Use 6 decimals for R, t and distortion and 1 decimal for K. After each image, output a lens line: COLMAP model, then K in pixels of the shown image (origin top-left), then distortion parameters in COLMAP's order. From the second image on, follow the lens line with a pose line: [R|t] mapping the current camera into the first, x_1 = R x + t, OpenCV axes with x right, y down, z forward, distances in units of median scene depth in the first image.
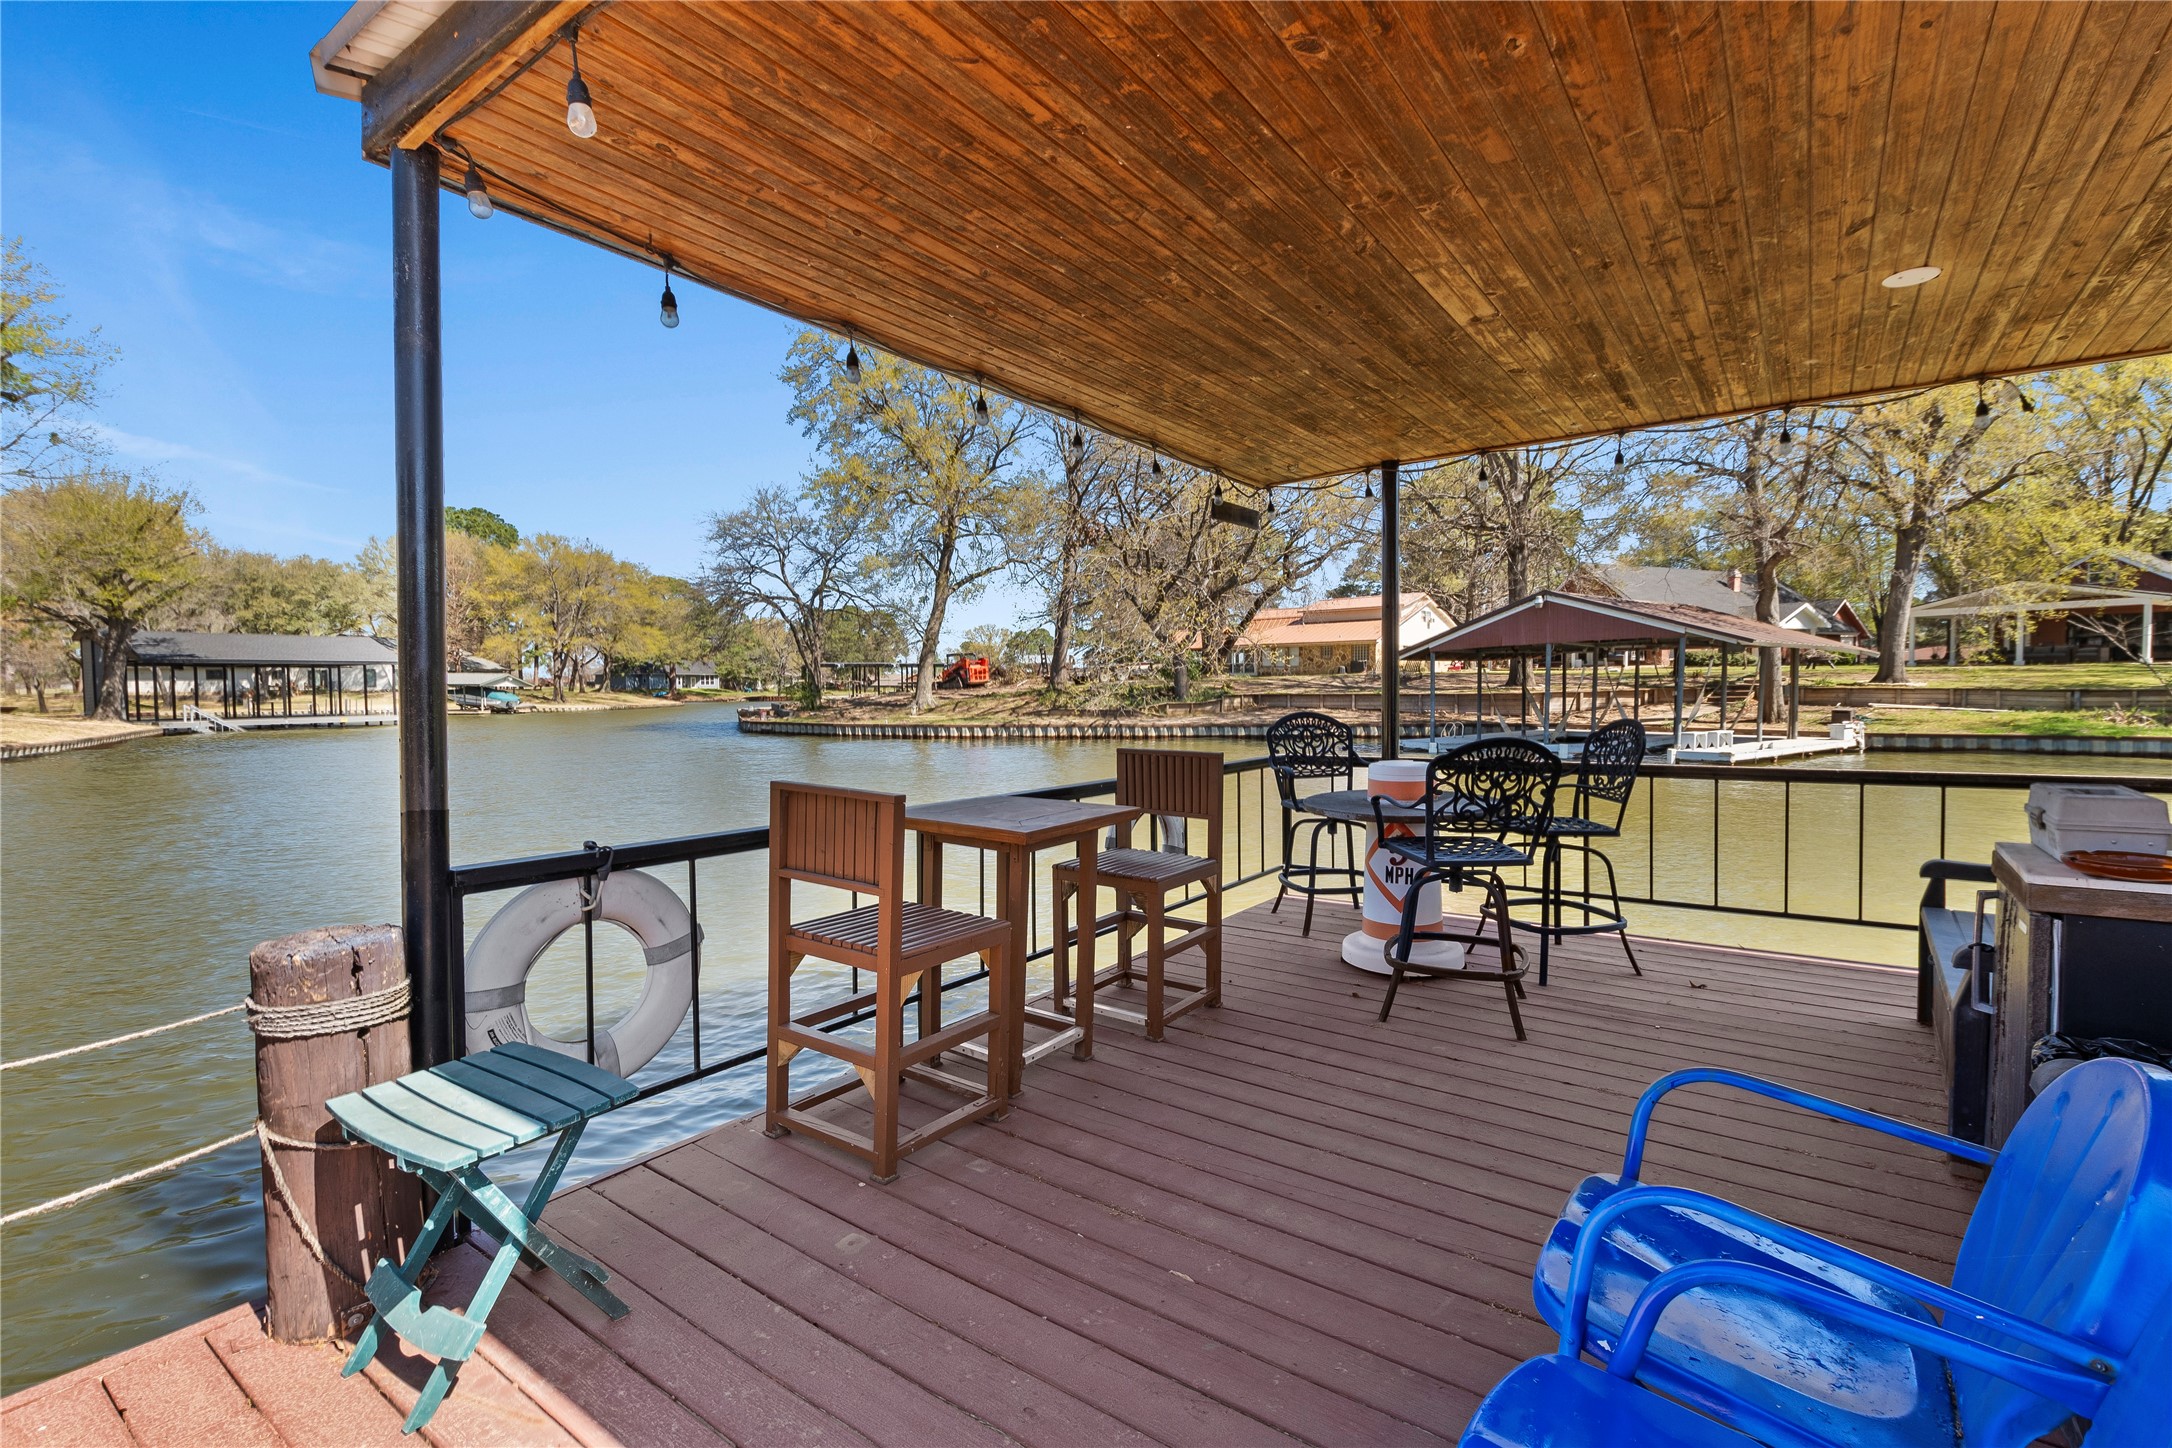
lens RADIAL K [[928.9, 0, 1091.5], [0, 928.9, 723.5], [0, 0, 1]] dist [0.011693, 0.000191]
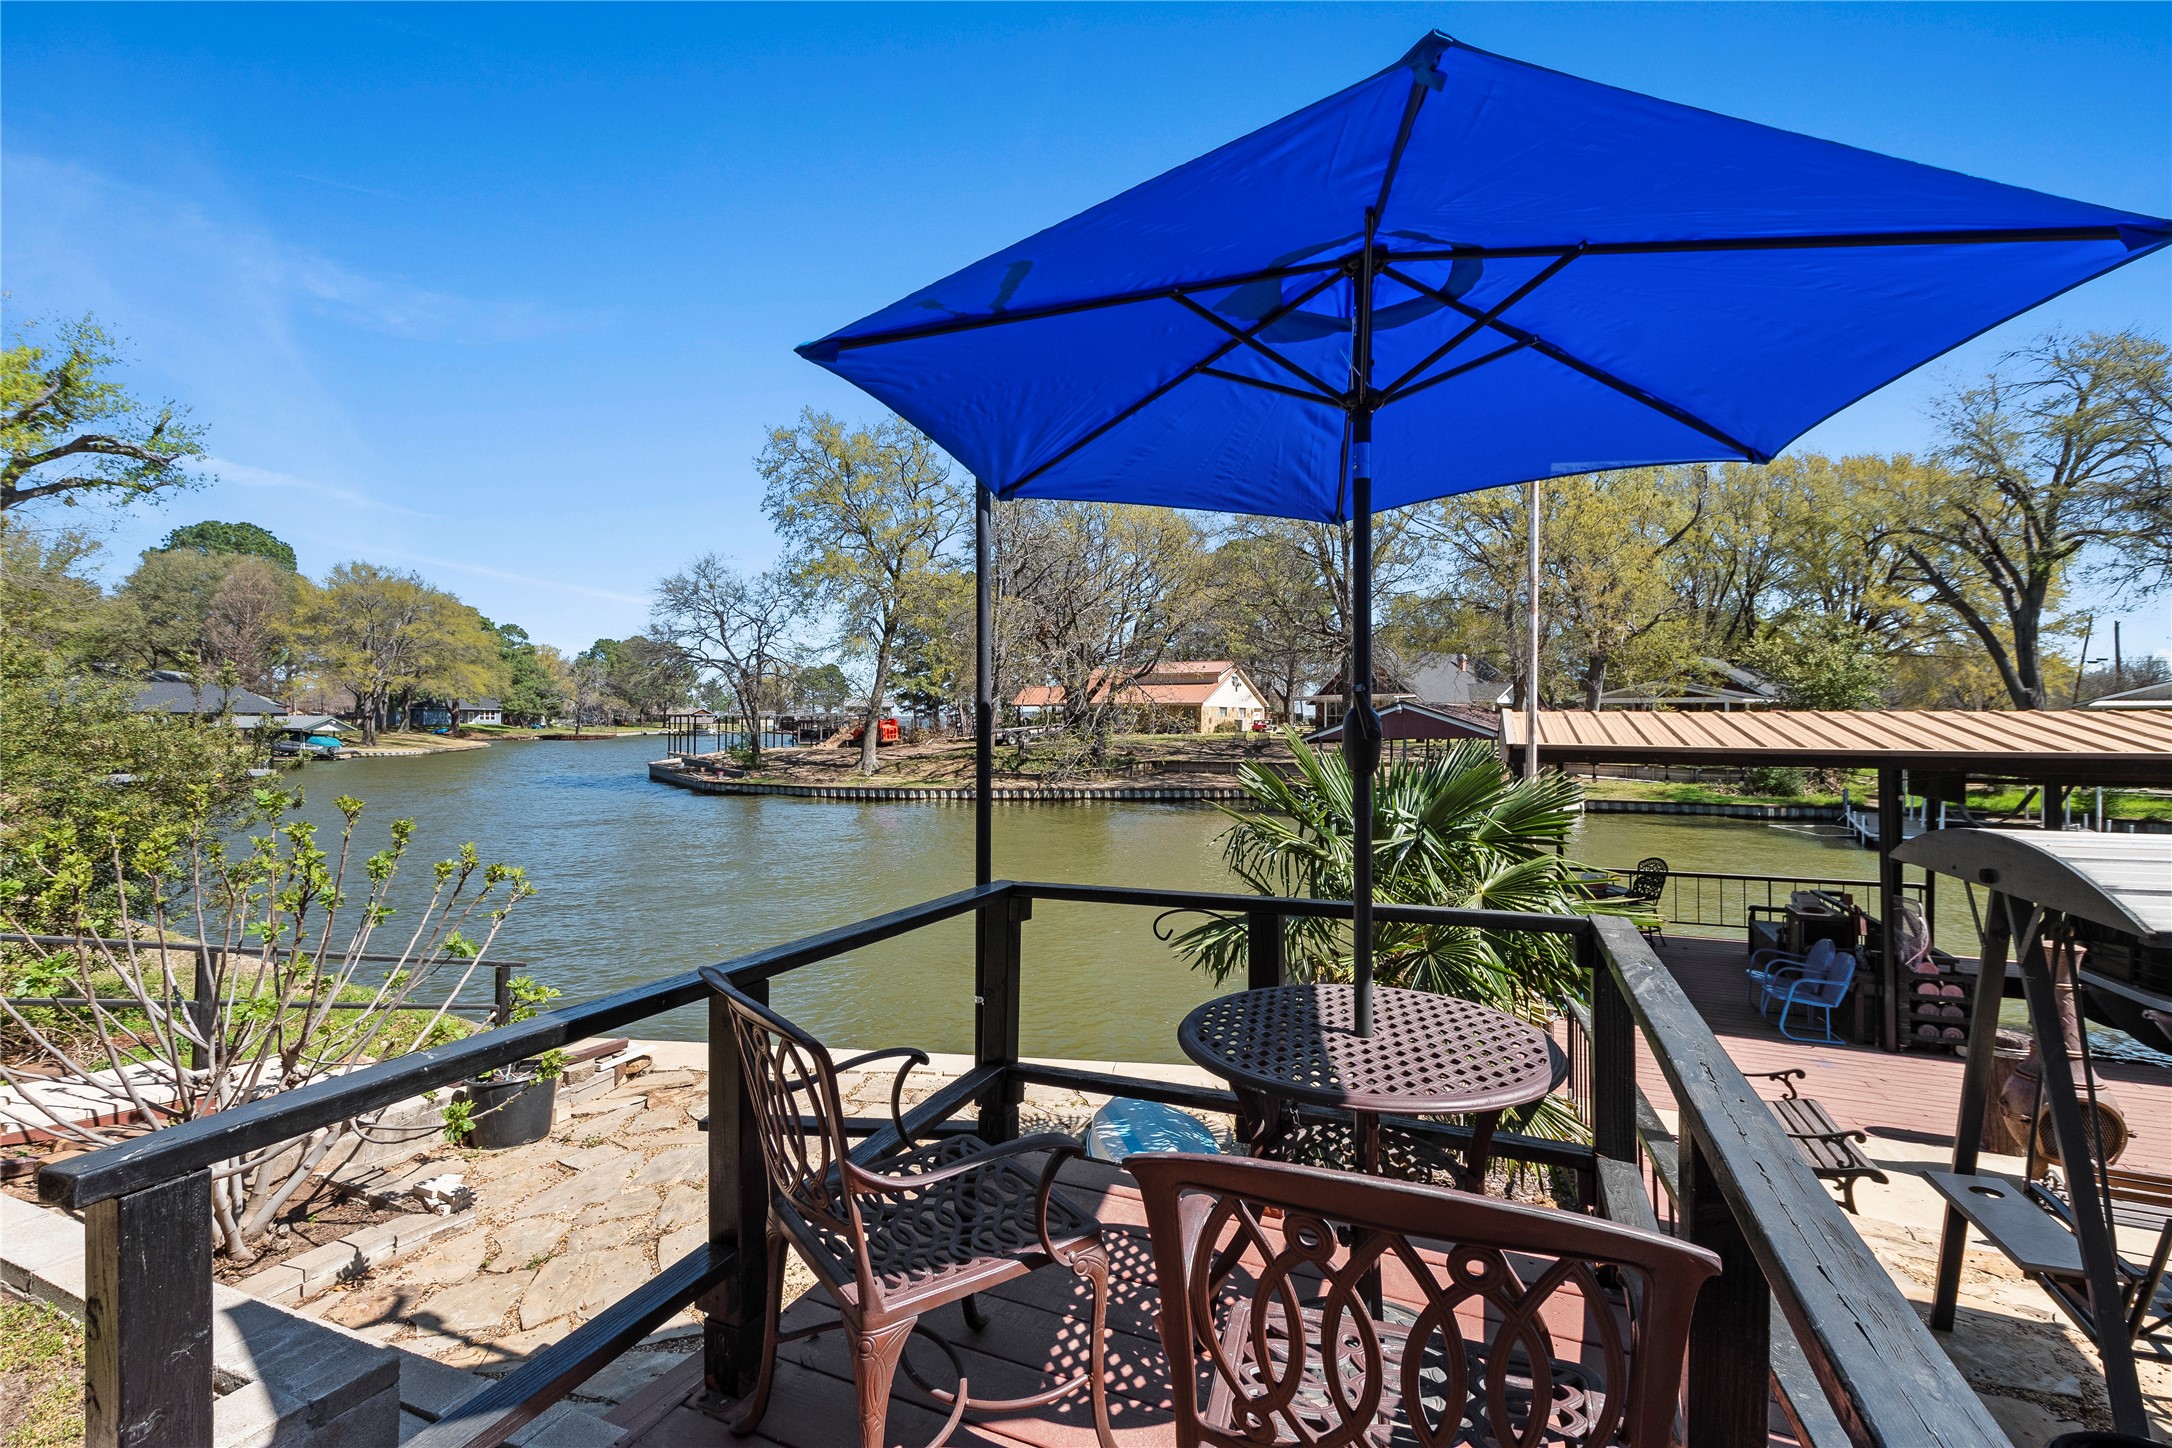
lens RADIAL K [[928.9, 0, 1107.3], [0, 928.9, 706.1], [0, 0, 1]] dist [0.011693, 0.000191]
pose [[0.964281, 0.028058, 0.263391, -0.190891], [-0.013166, 0.998222, -0.058136, -0.029349], [-0.264554, 0.052592, 0.962936, -0.140157]]
